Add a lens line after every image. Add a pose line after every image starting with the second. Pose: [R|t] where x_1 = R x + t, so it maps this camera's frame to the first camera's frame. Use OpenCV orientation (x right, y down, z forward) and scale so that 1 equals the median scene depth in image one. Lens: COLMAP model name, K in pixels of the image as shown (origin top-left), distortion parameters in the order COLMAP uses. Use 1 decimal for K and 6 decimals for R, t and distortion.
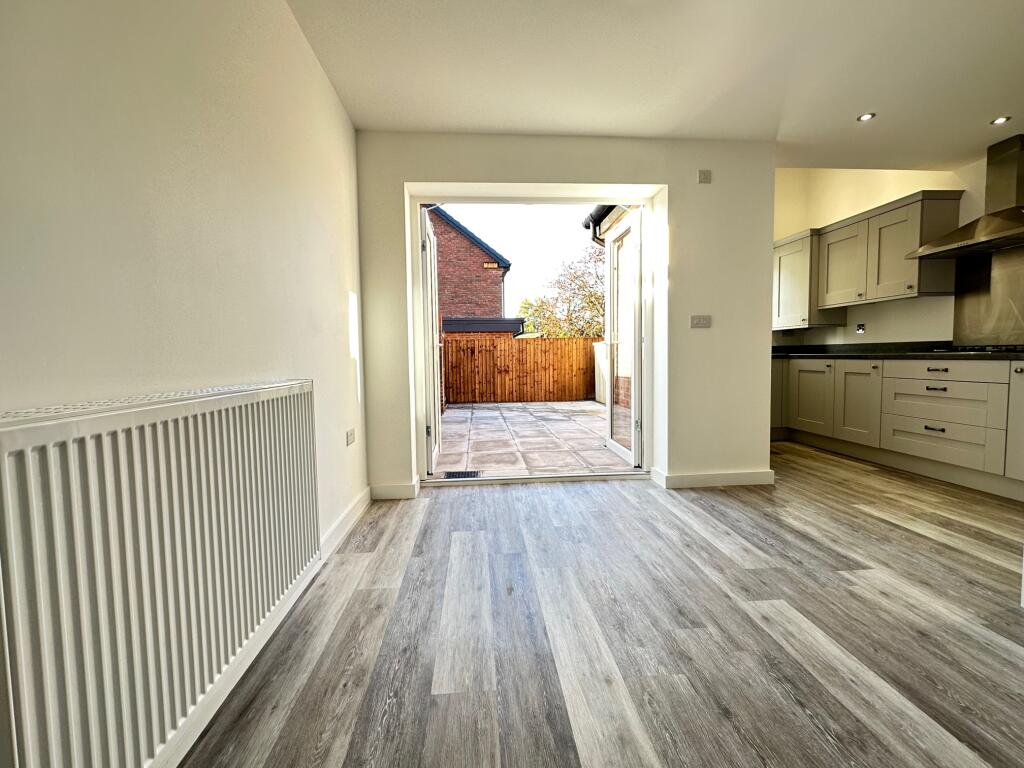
lens RADIAL K [[473.7, 0, 512.0], [0, 473.7, 384.0], [0, 0, 1]] dist [0.001265, -0.000463]
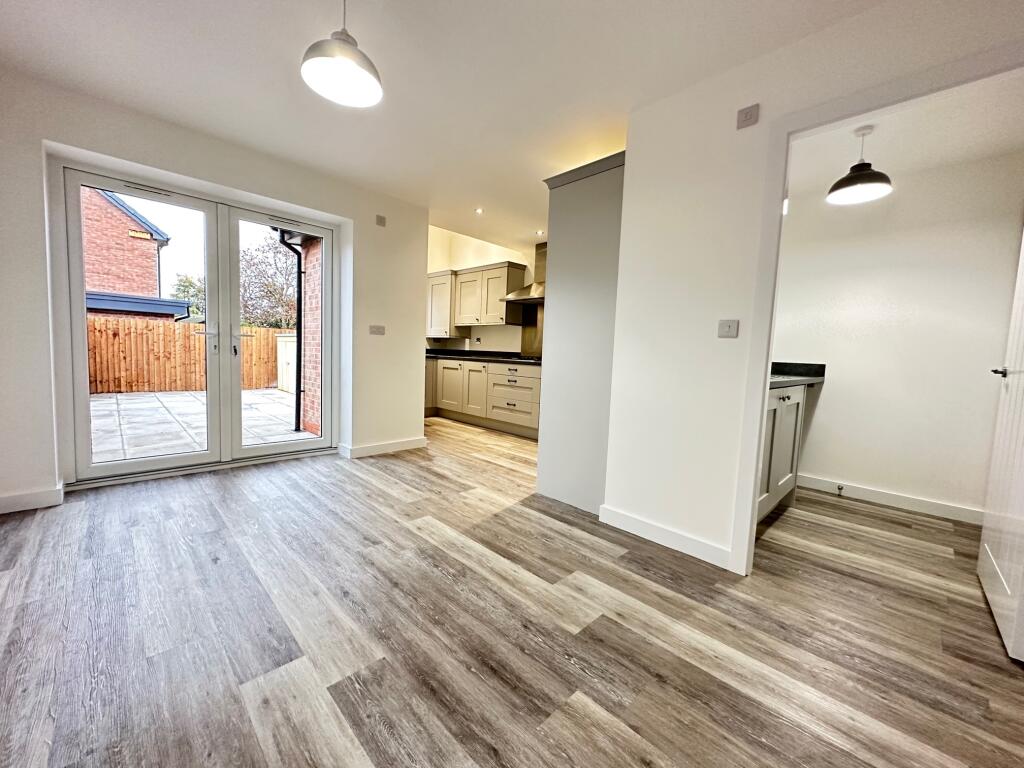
lens RADIAL K [[406.8, 0, 512.0], [0, 406.8, 384.0], [0, 0, 1]] dist [-0.001112, 0.000068]
pose [[0.761139, -0.004234, 0.648575, -0.063290], [-0.013359, 0.999664, 0.022204, -0.012714], [-0.648451, -0.025565, 0.760827, -0.131241]]
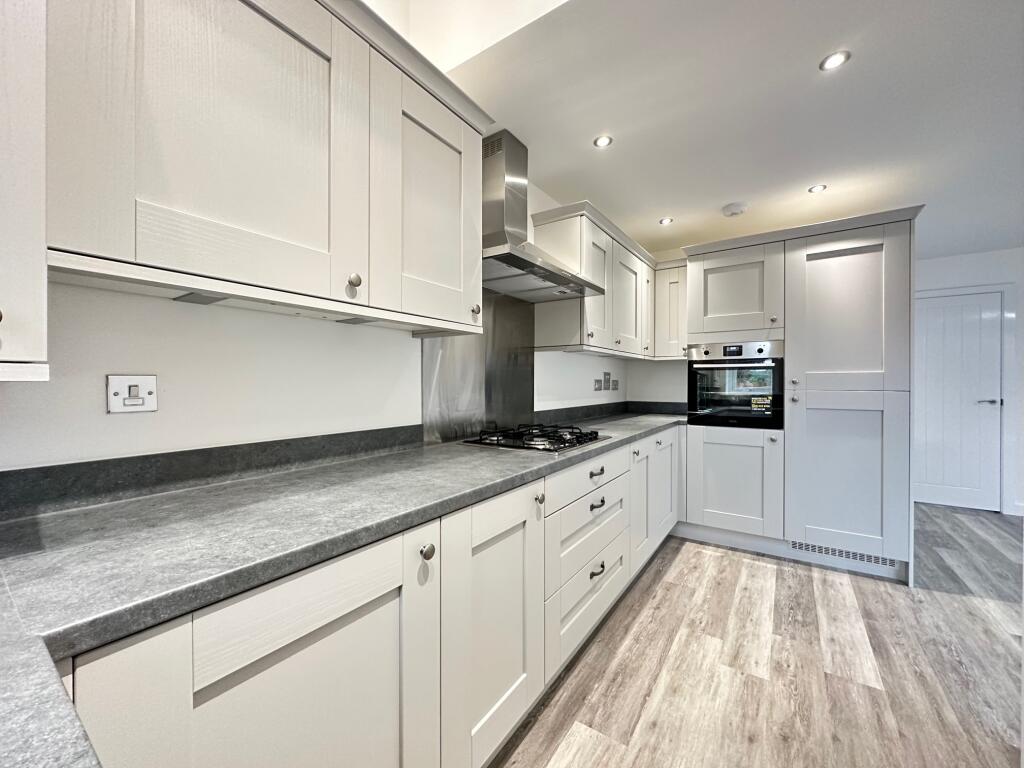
lens RADIAL K [[406.8, 0, 512.0], [0, 406.8, 384.0], [0, 0, 1]] dist [-0.001112, 0.000068]
pose [[-0.782925, 0.008597, 0.622057, 0.744154], [0.045991, 0.997968, 0.044092, -0.194810], [-0.620414, 0.063130, -0.781730, 1.666125]]
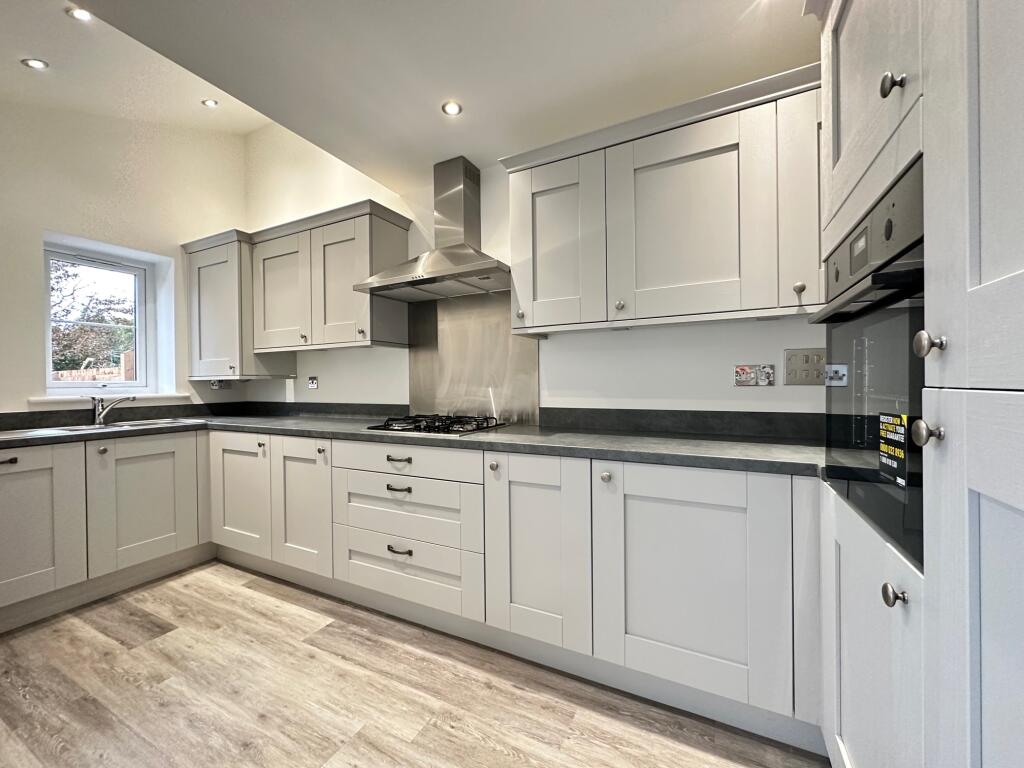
lens RADIAL K [[406.8, 0, 512.0], [0, 406.8, 384.0], [0, 0, 1]] dist [-0.001112, 0.000068]
pose [[0.518959, 0.003083, 0.854793, 0.564926], [0.056024, 0.997721, -0.037612, -0.117513], [-0.852961, 0.067408, 0.517604, 0.645144]]
